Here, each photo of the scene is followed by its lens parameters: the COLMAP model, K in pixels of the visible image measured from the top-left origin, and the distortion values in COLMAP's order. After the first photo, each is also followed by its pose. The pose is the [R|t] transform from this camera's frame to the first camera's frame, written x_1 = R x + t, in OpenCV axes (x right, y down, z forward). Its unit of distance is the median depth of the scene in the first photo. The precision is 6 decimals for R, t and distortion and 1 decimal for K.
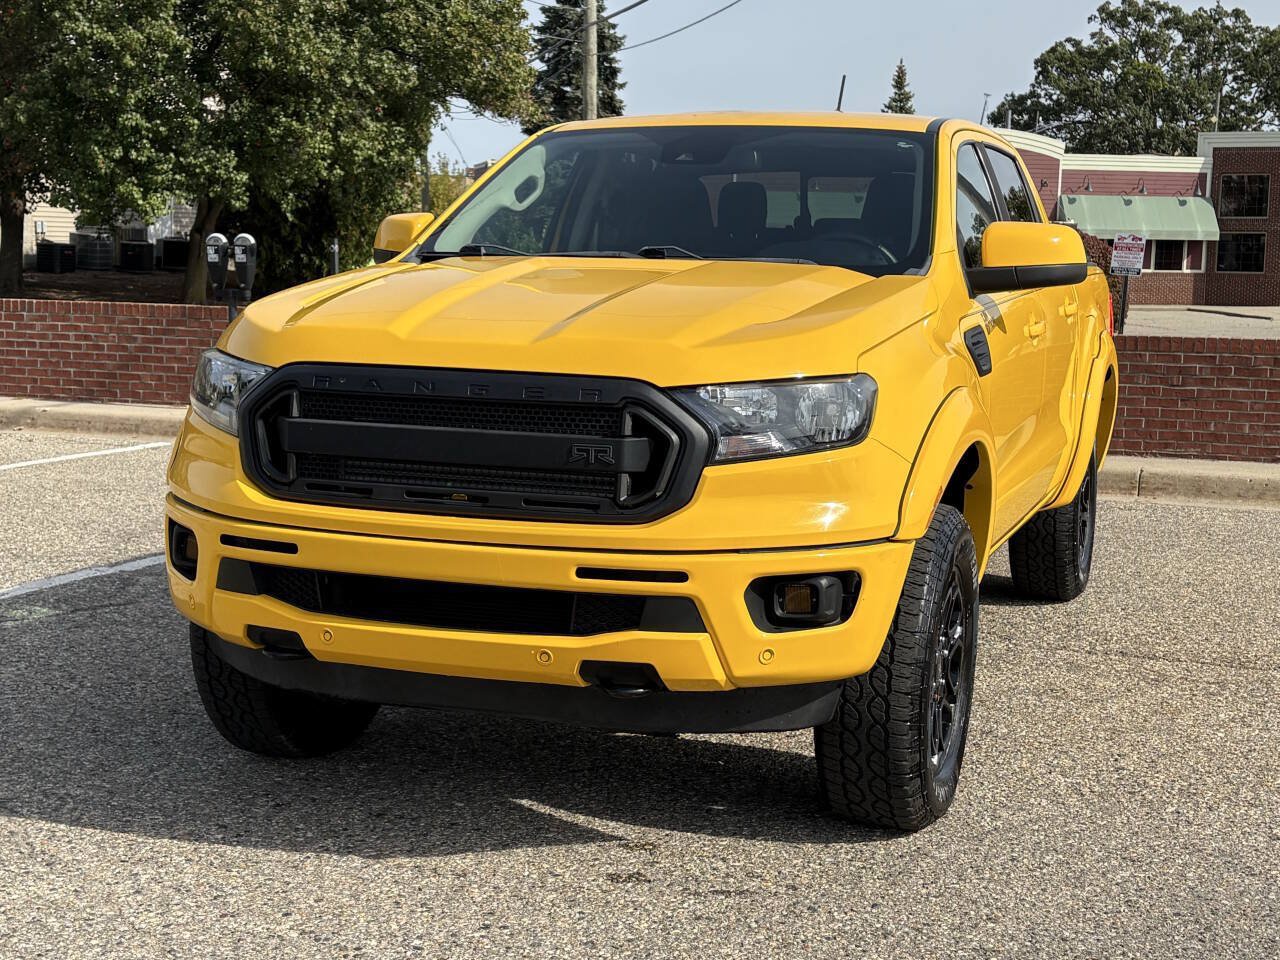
lens RADIAL K [[1851.2, 0, 635.0], [0, 1851.2, 487.0], [0, 0, 1]] dist [0.203941, -0.749030]
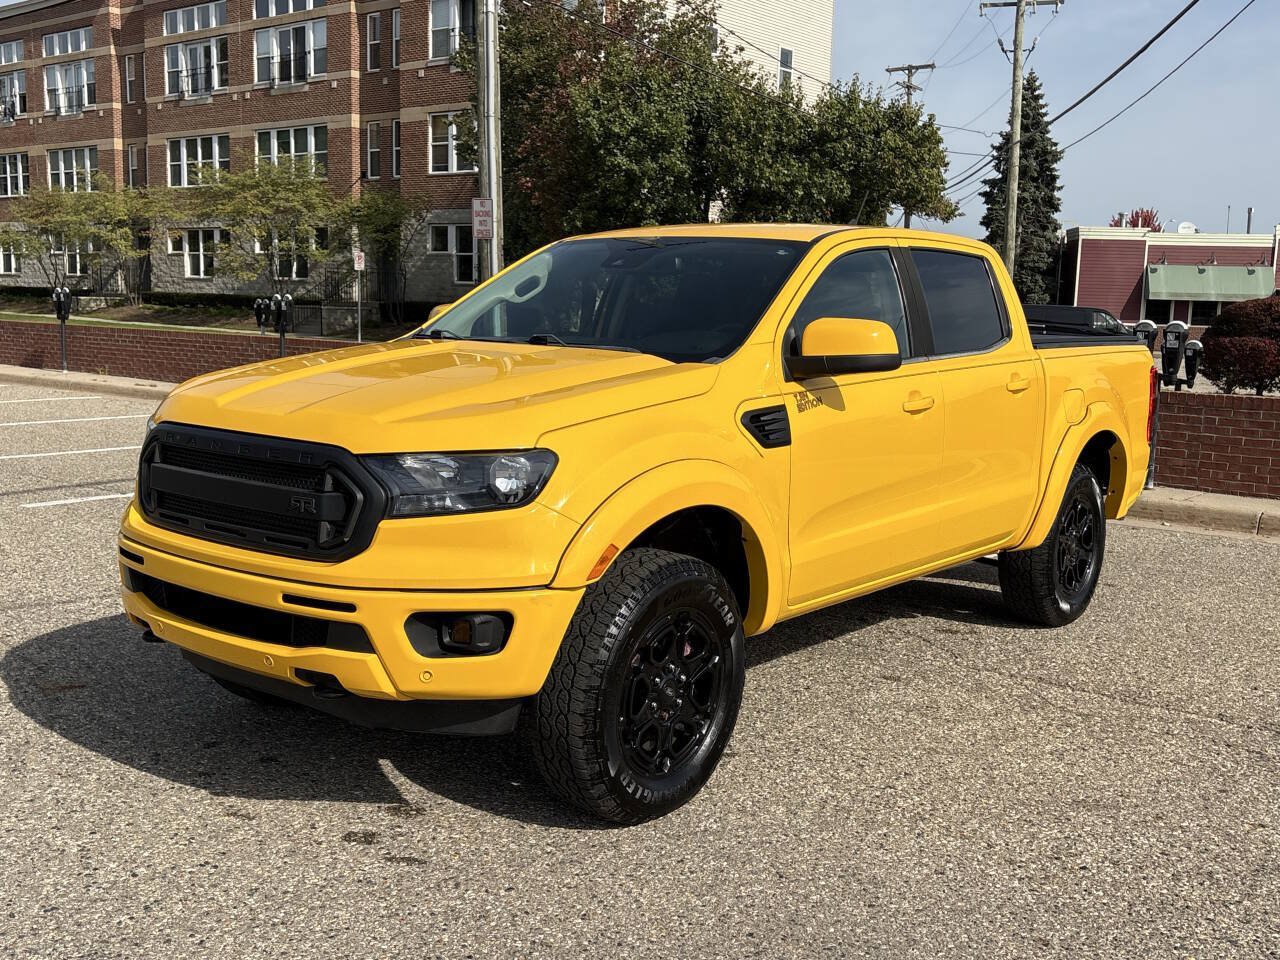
lens RADIAL K [[1322.9, 0, 639.2], [0, 1322.9, 485.5], [0, 0, 1]] dist [0.021836, 0.012304]
pose [[0.945893, 0.050737, -0.320486, 0.423441], [-0.048837, 0.998709, 0.013968, -0.047920], [0.320781, 0.002439, 0.947150, 0.191221]]
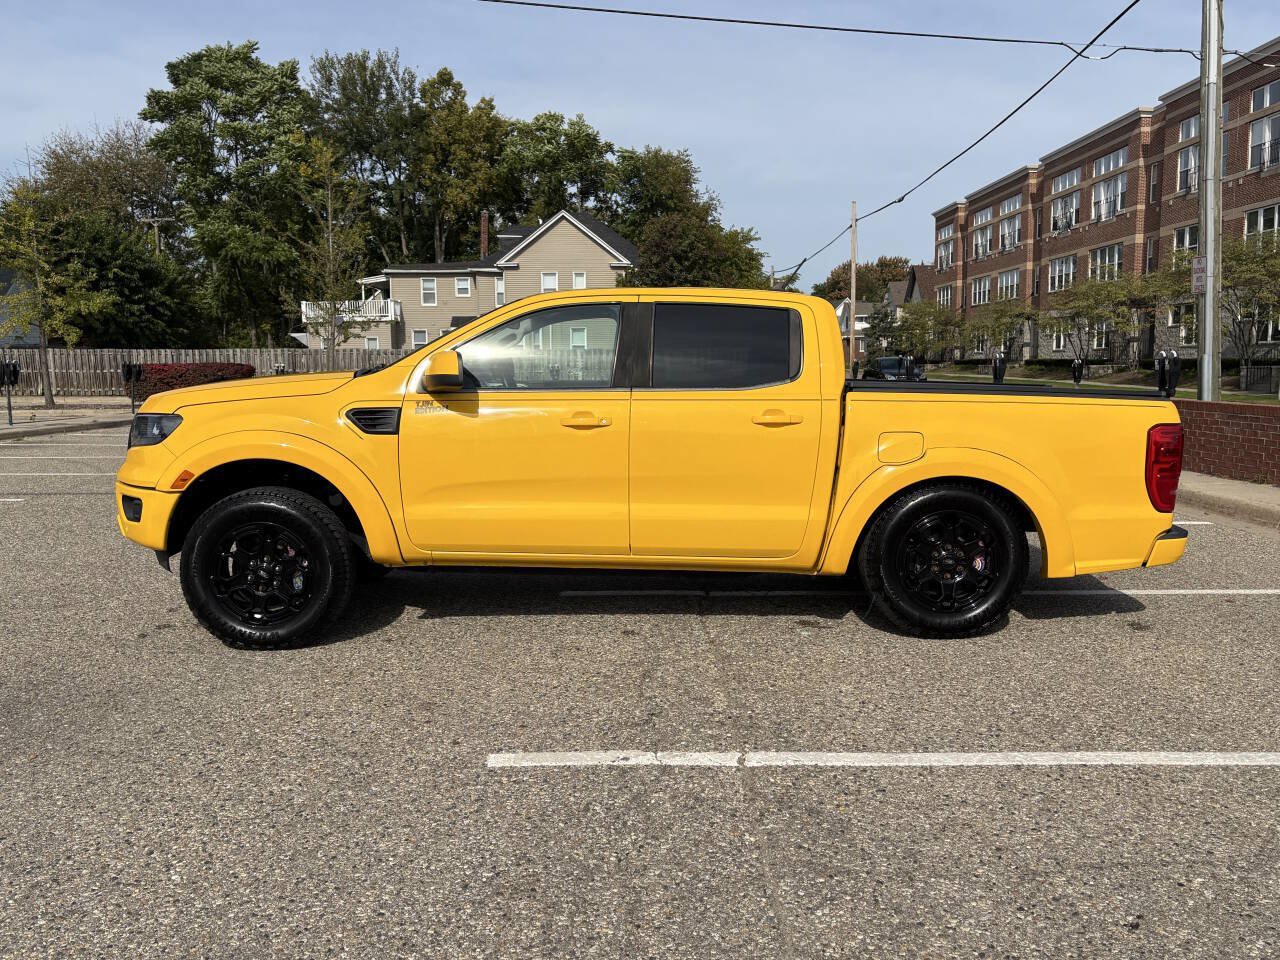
lens RADIAL K [[1081.0, 0, 644.0], [0, 1081.0, 484.5], [0, 0, 1]] dist [0.019263, 0.018562]
pose [[0.360432, 0.082171, -0.929159, 1.405483], [-0.101325, 0.993667, 0.048571, -0.095855], [0.927266, 0.076641, 0.366475, 0.976726]]
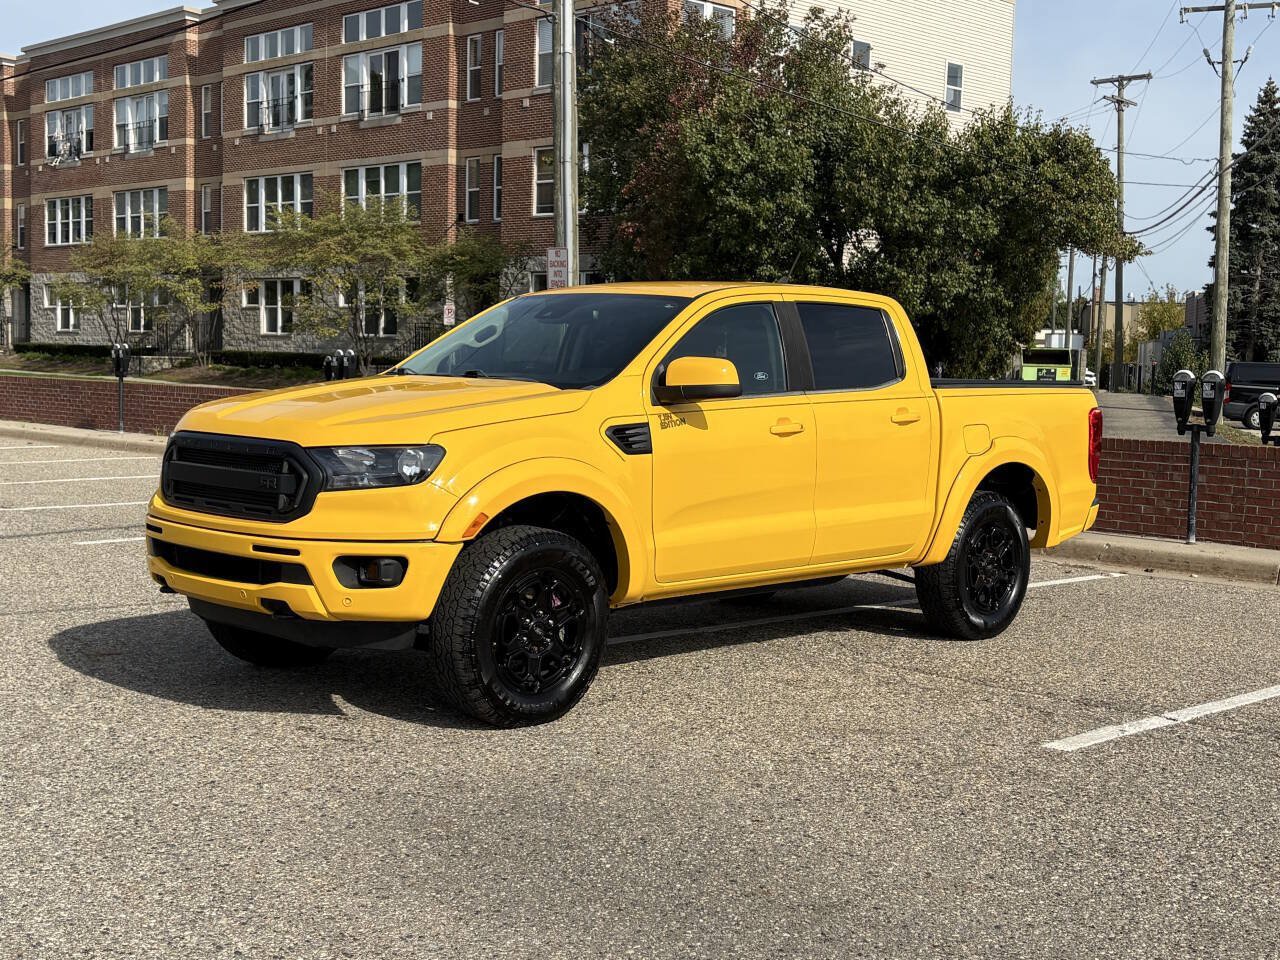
lens RADIAL K [[1630.4, 0, 640.0], [0, 1630.4, 480.0], [0, 0, 1]] dist [0.177183, -0.592097]
pose [[0.907033, 0.034623, -0.419634, 0.857380], [-0.059781, 0.997107, -0.046948, 0.028900], [0.416794, 0.067669, 0.906479, -0.263216]]
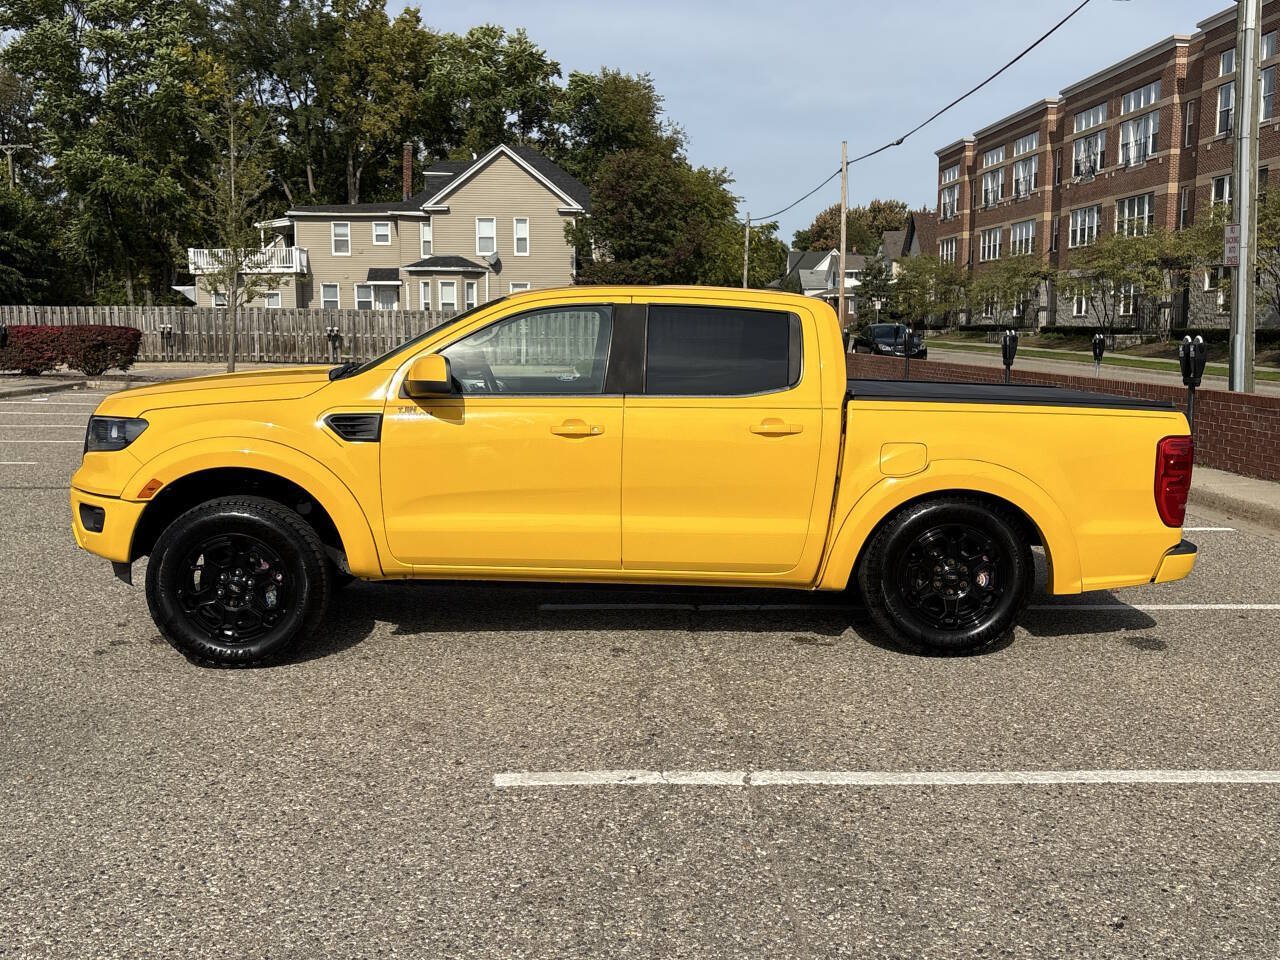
lens RADIAL K [[1284.7, 0, 640.0], [0, 1284.7, 480.0], [0, 0, 1]] dist [0.042868, -0.026056]
pose [[0.394270, 0.093890, -0.914186, 1.536081], [-0.109422, 0.992487, 0.054740, -0.128569], [0.912457, 0.078450, 0.401581, 0.871201]]
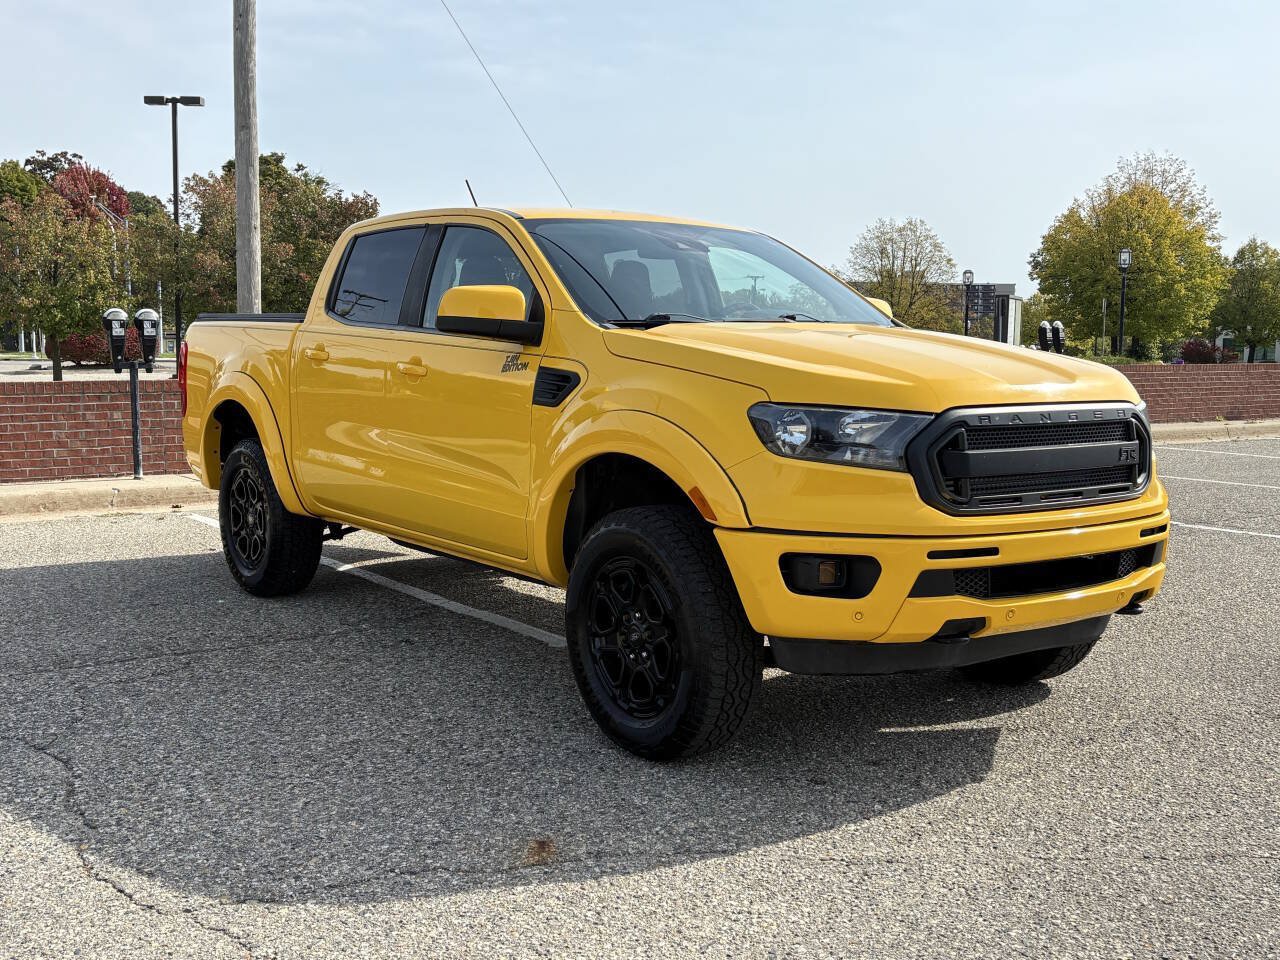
lens RADIAL K [[1384.2, 0, 612.2], [0, 1384.2, 480.1], [0, 0, 1]] dist [0.127201, -0.294135]
pose [[0.573547, -0.102405, 0.812746, -1.023427], [0.106630, 0.993047, 0.049875, -0.084306], [-0.812203, 0.058057, 0.580479, 0.602895]]
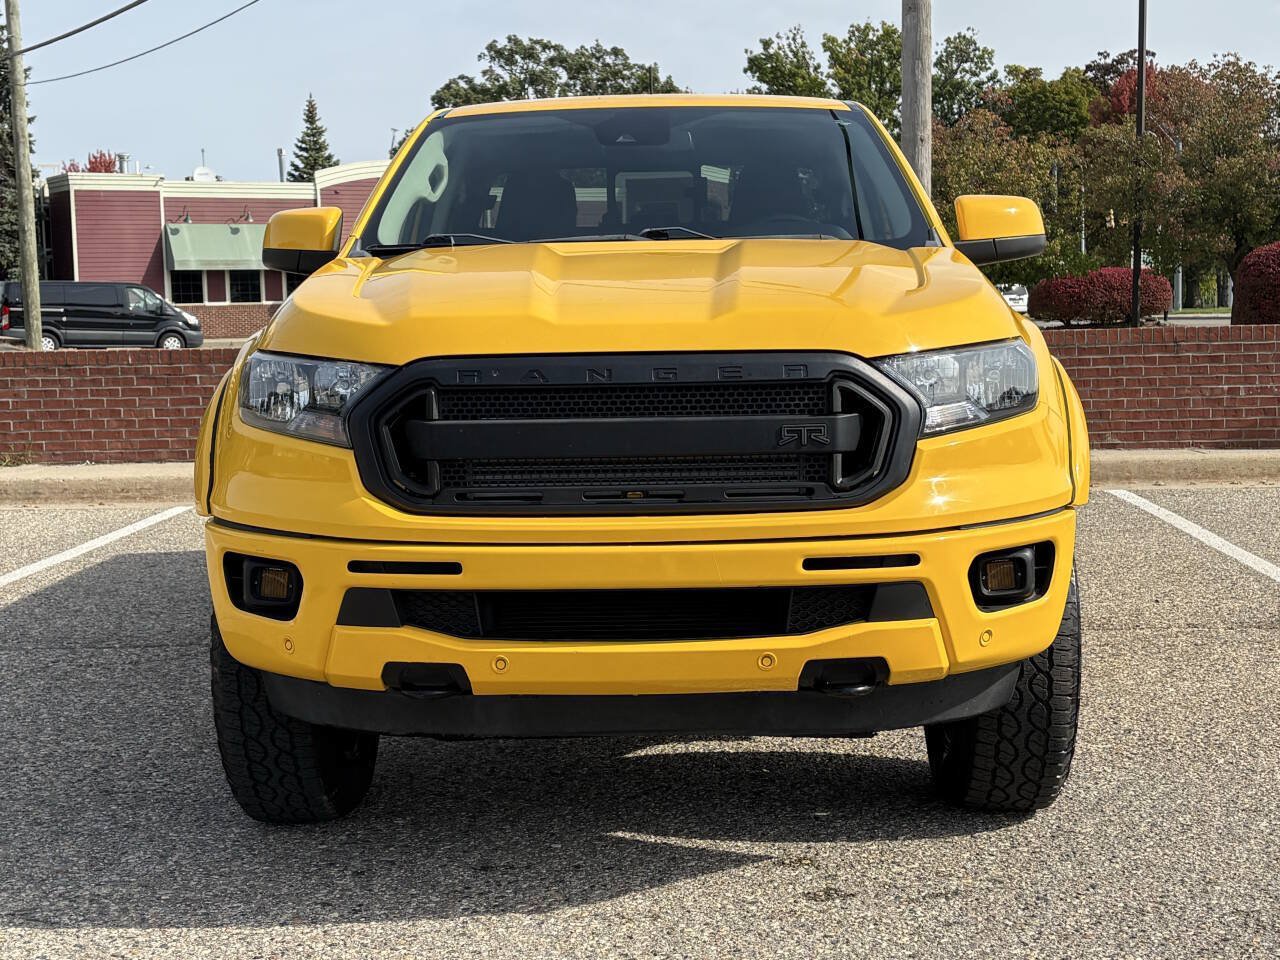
lens RADIAL K [[1851.2, 0, 635.0], [0, 1851.2, 487.0], [0, 0, 1]] dist [0.203941, -0.749030]
pose [[0.950074, -0.071197, 0.303794, -0.336801], [0.076914, 0.997014, -0.006878, 0.006916], [-0.302397, 0.029901, 0.952713, 0.132421]]
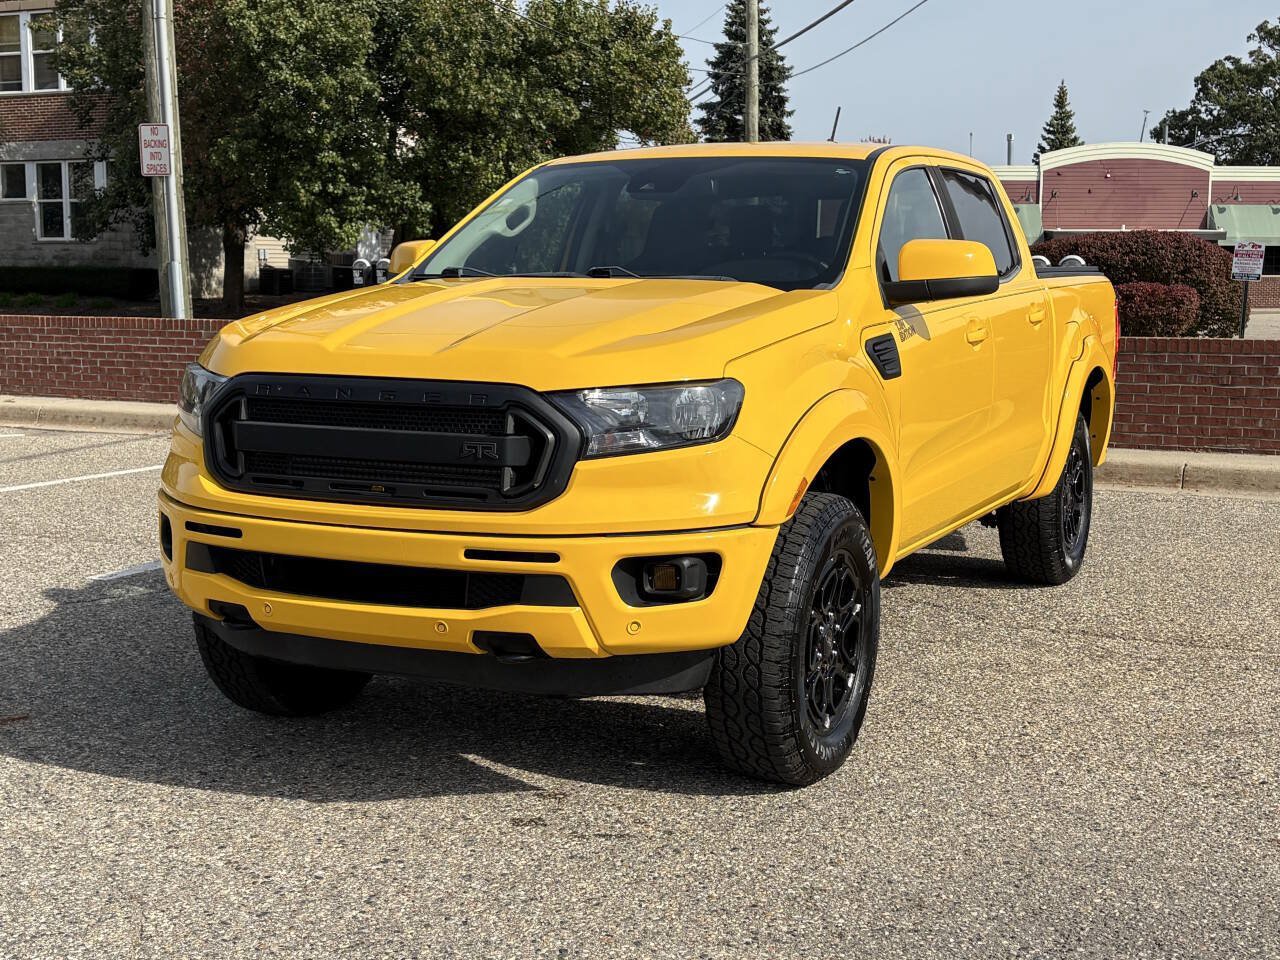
lens RADIAL K [[1703.1, 0, 634.6], [0, 1703.1, 479.4], [0, 0, 1]] dist [0.194773, -0.690198]
pose [[0.994202, -0.003341, -0.107479, 0.162726], [0.003087, 0.999992, -0.002529, 0.002686], [0.107486, 0.002182, 0.994204, -0.033707]]
